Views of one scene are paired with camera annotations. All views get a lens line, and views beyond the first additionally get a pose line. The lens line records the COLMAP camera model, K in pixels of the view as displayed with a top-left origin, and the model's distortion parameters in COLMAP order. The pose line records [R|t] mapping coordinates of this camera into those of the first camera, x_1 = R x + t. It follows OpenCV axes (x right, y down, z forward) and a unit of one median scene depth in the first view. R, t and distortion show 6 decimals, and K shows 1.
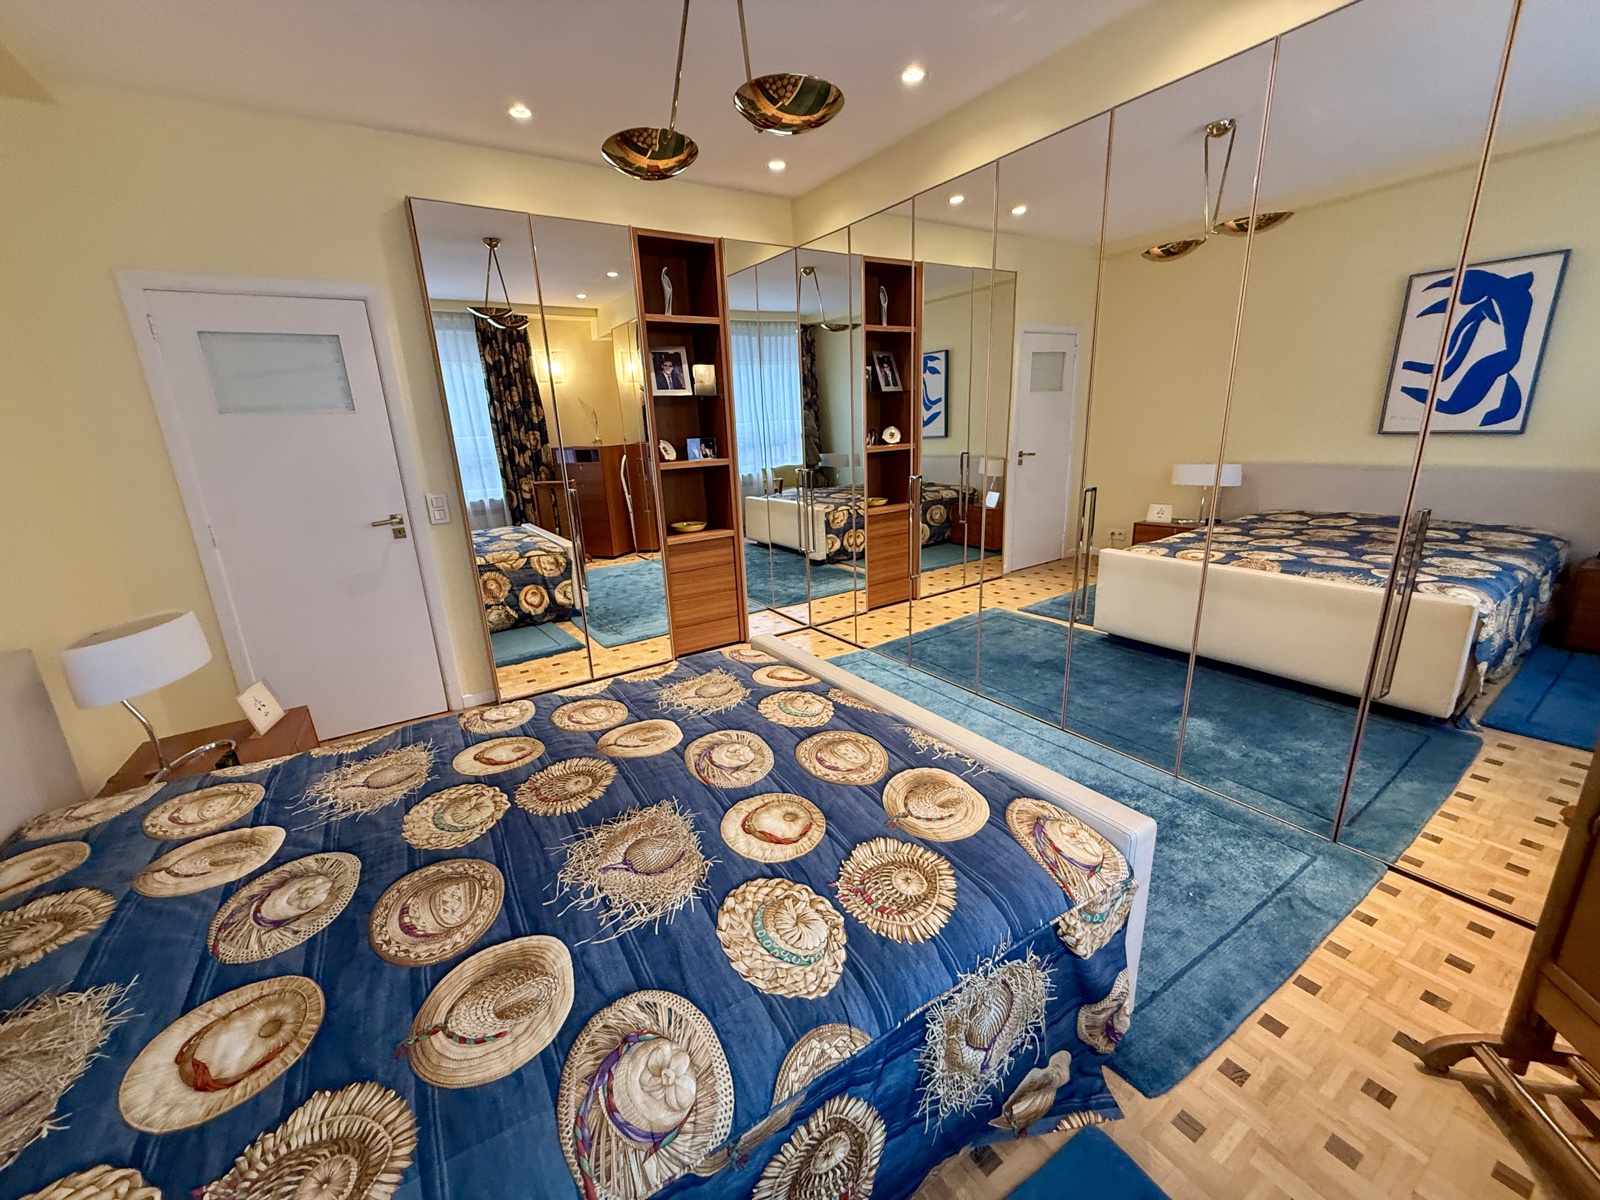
lens RADIAL K [[634.2, 0, 792.7], [0, 634.2, 603.2], [0, 0, 1]] dist [-0.002877, 0.000314]
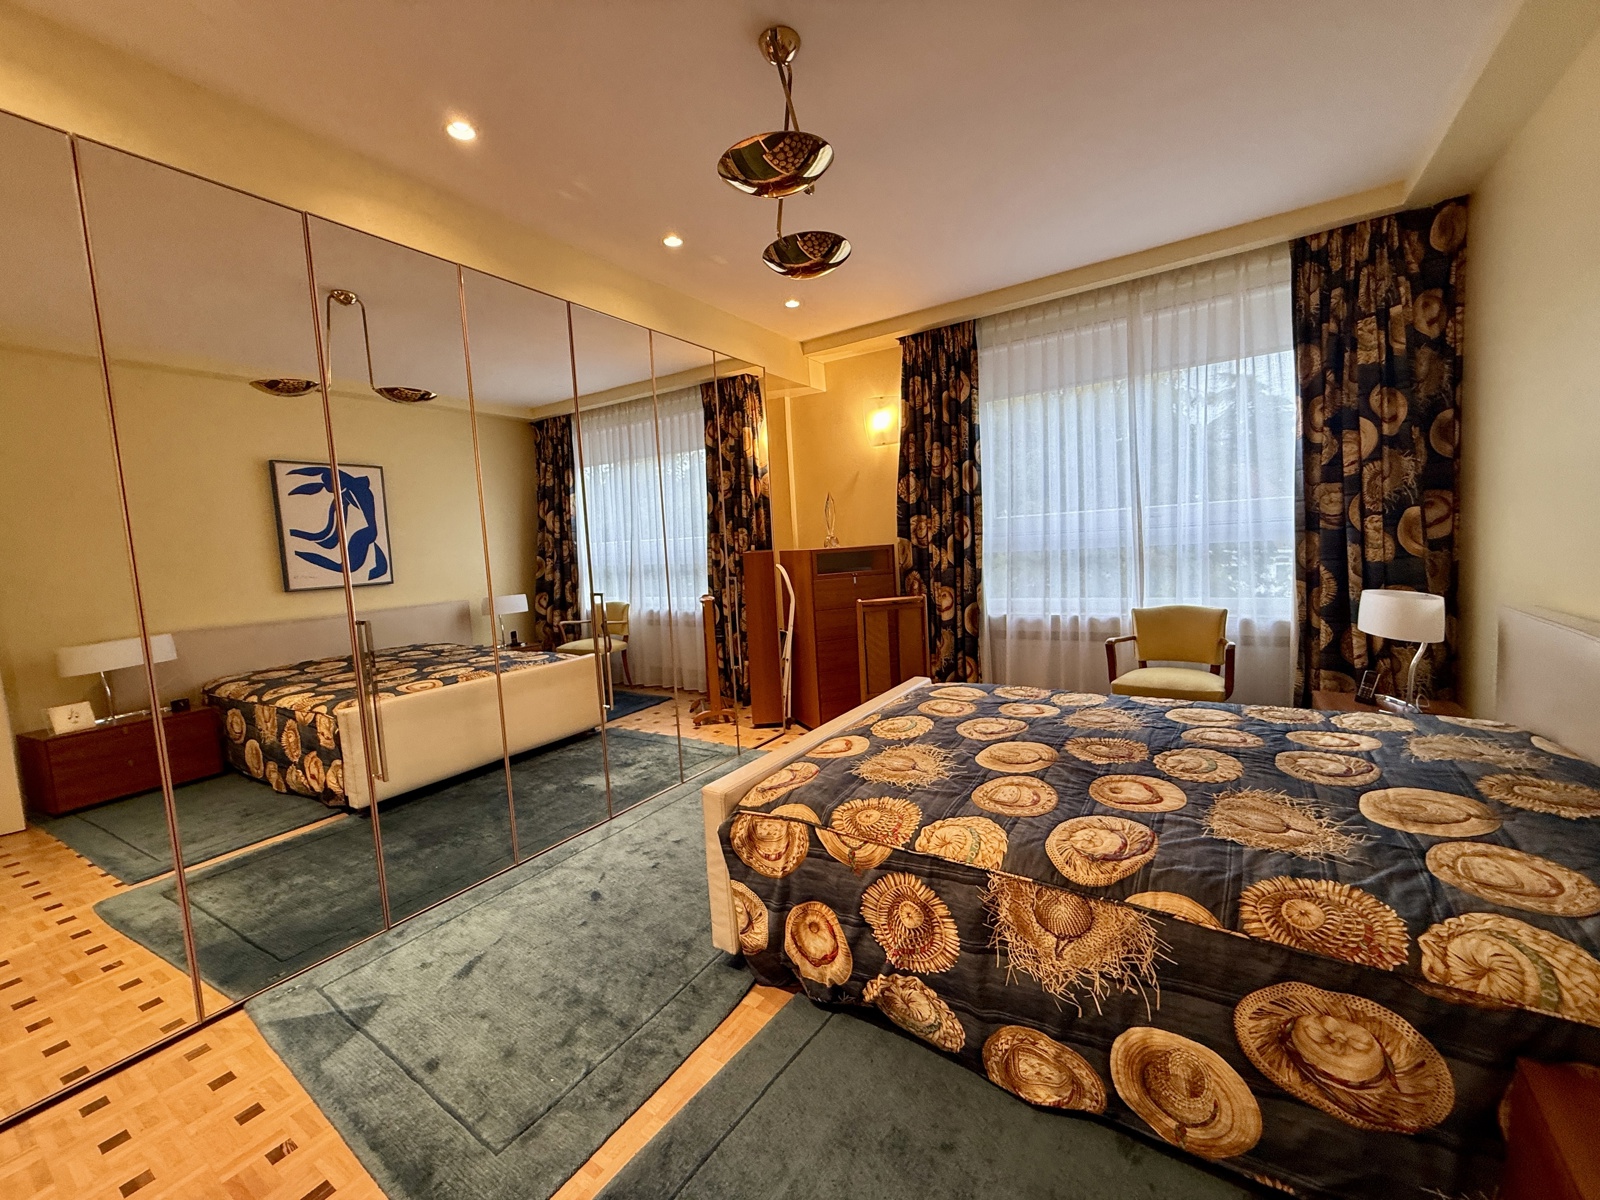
lens RADIAL K [[634.2, 0, 792.2], [0, 634.2, 596.1], [0, 0, 1]] dist [-0.002877, 0.000314]
pose [[-0.394842, -0.005472, 0.918733, -0.519781], [0.323057, 0.935296, 0.144411, -0.160857], [-0.860078, 0.353823, -0.367527, 0.774230]]
